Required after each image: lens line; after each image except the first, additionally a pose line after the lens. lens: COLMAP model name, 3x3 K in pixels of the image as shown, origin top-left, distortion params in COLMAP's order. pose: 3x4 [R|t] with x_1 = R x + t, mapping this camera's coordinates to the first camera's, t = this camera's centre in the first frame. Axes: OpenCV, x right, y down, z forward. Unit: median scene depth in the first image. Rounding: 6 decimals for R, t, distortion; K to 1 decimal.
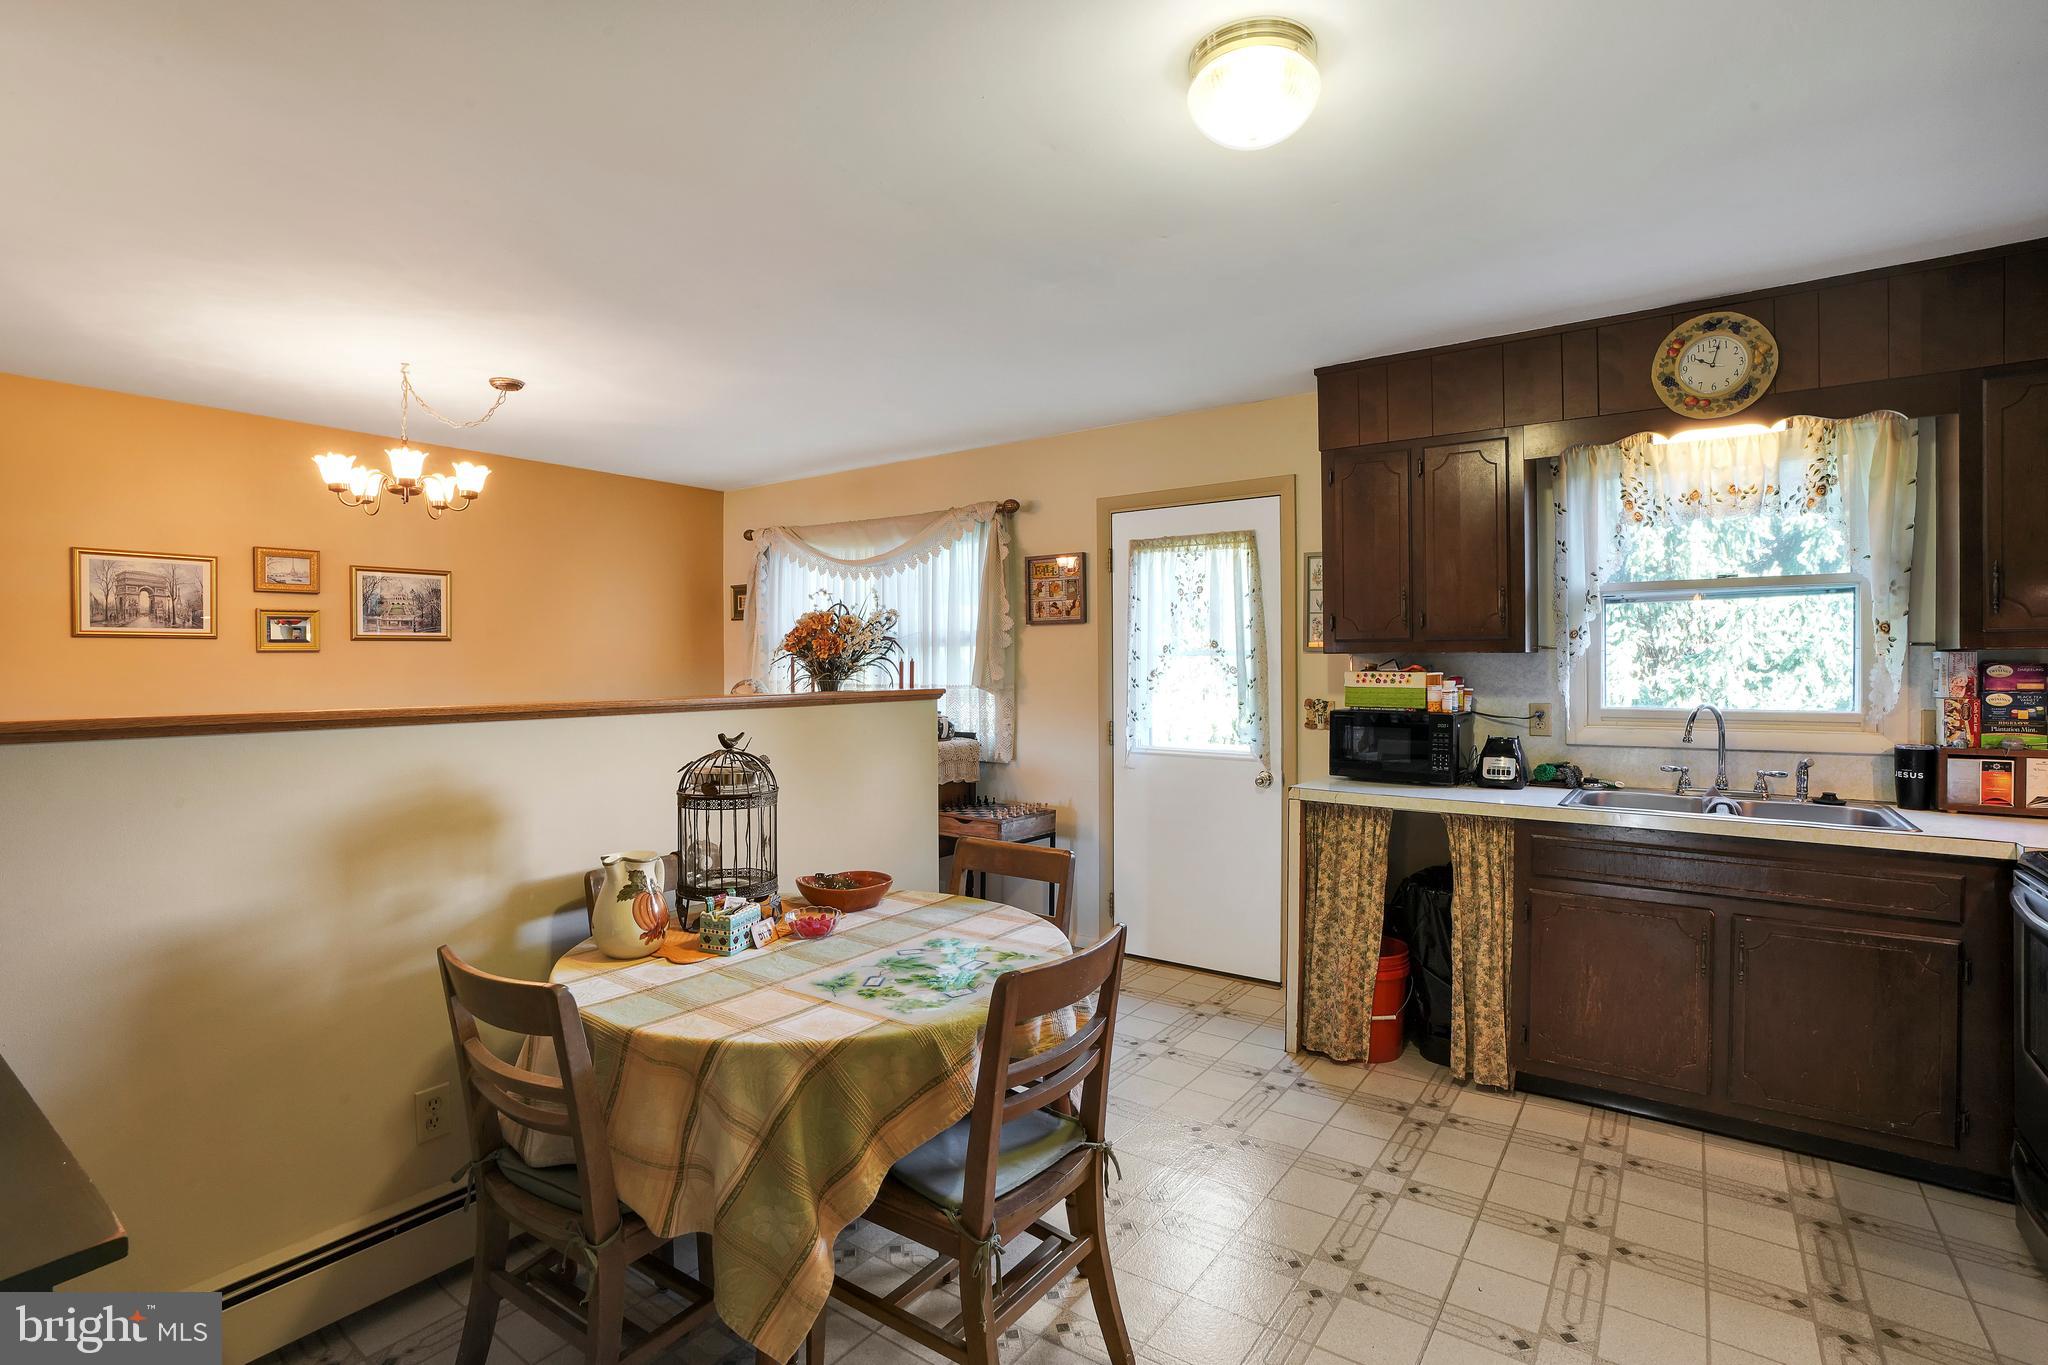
lens RADIAL K [[952.8, 0, 1013.7], [0, 952.8, 687.1], [0, 0, 1]] dist [-0.063755, 0.021495]
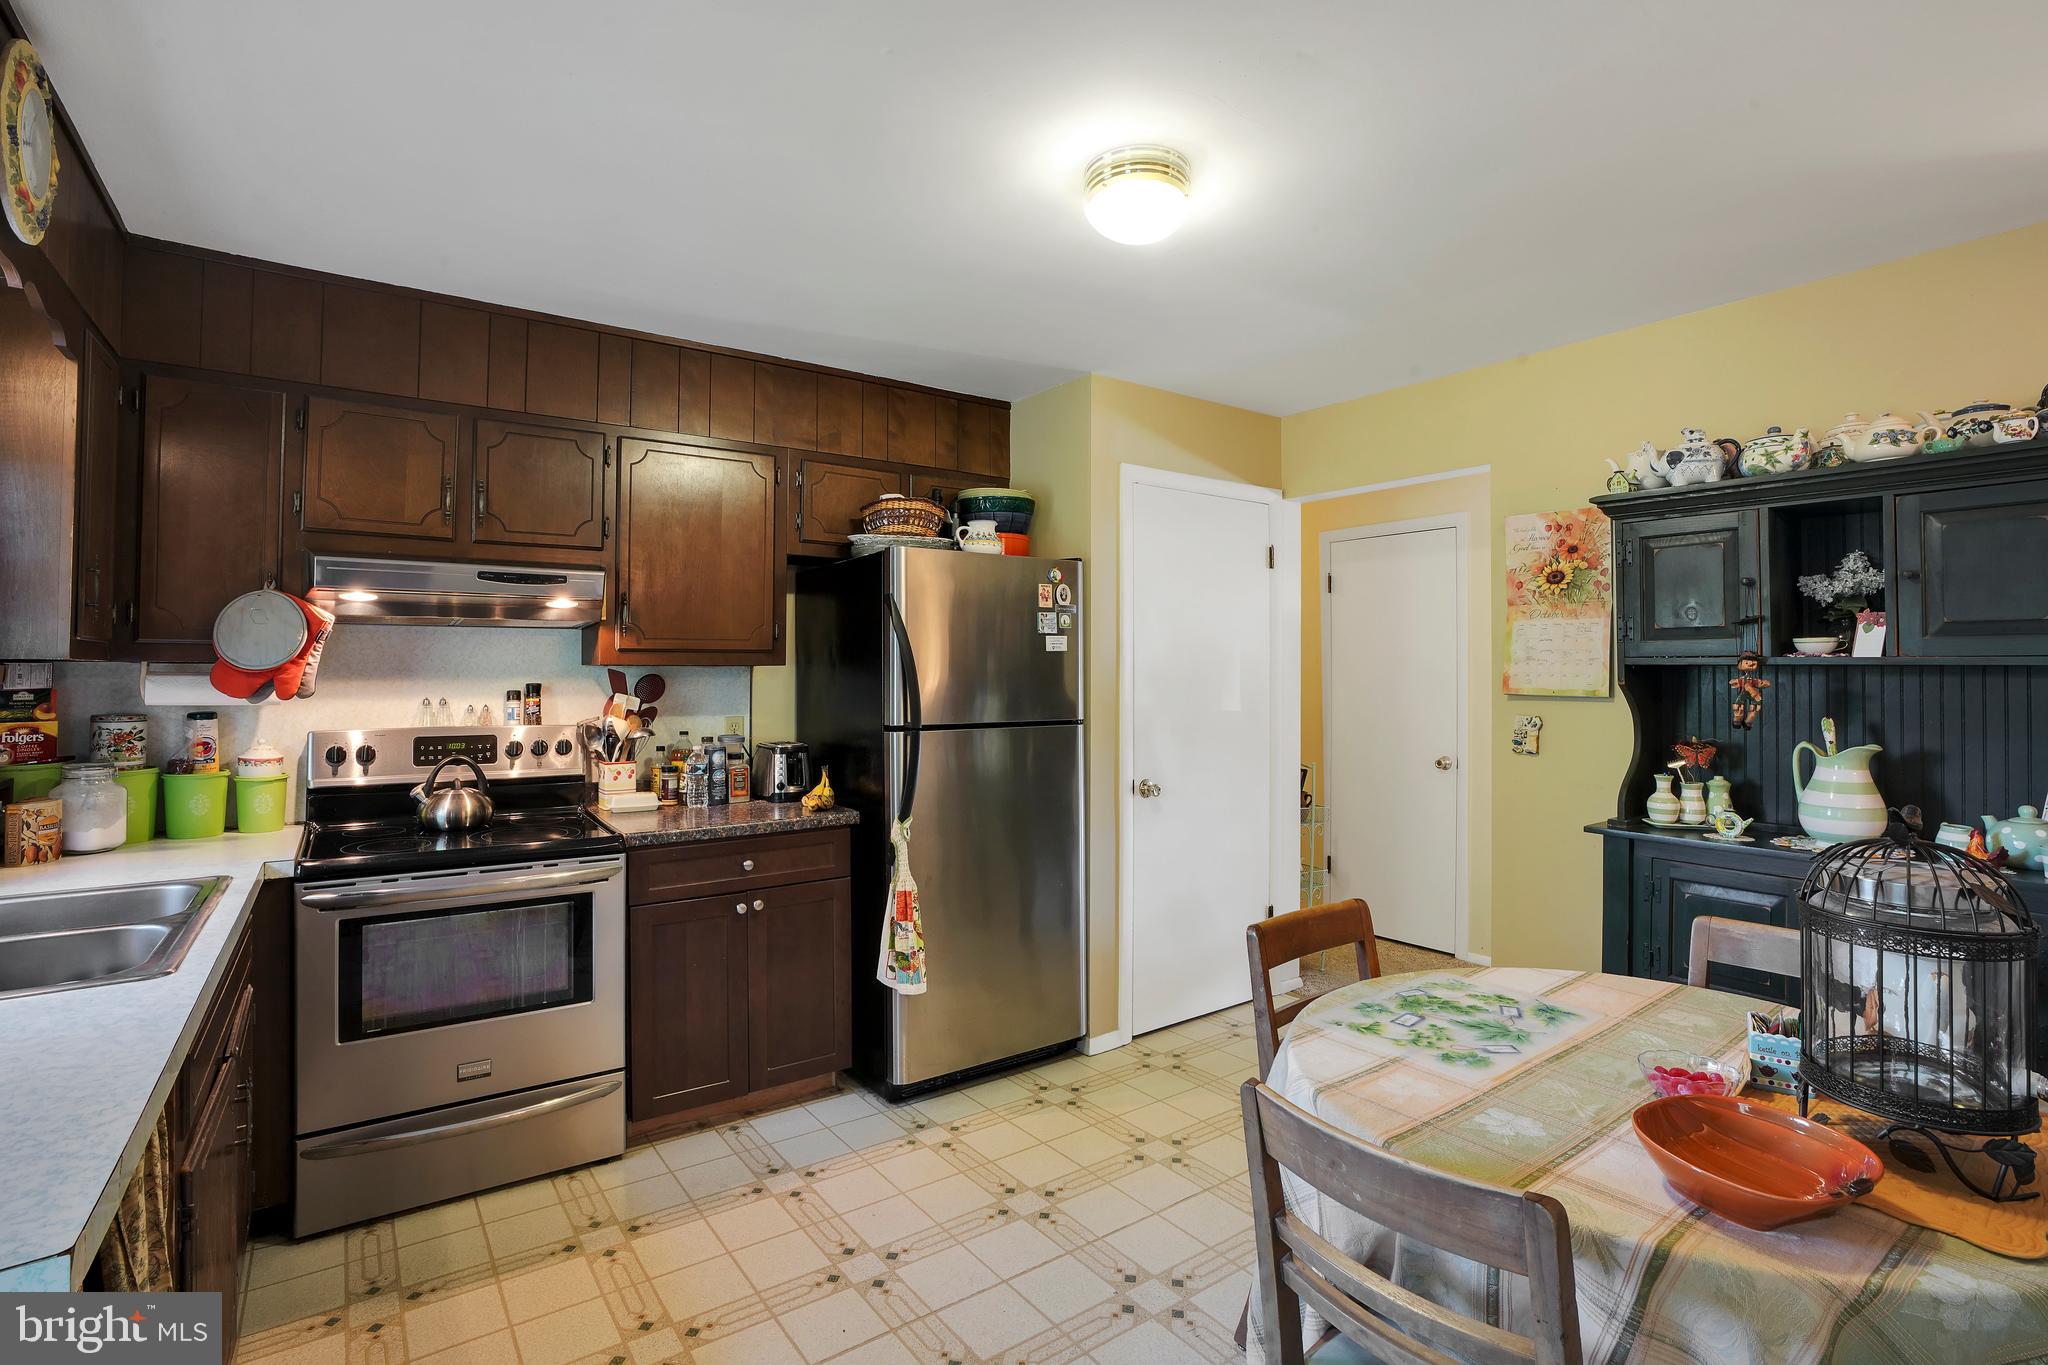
lens RADIAL K [[952.6, 0, 1015.4], [0, 952.6, 641.2], [0, 0, 1]] dist [-0.068766, 0.021101]
pose [[-0.948738, 0.012185, 0.315827, 0.015997], [0.009761, 0.999910, -0.009254, -0.035018], [-0.315912, -0.005697, -0.948772, 1.181244]]
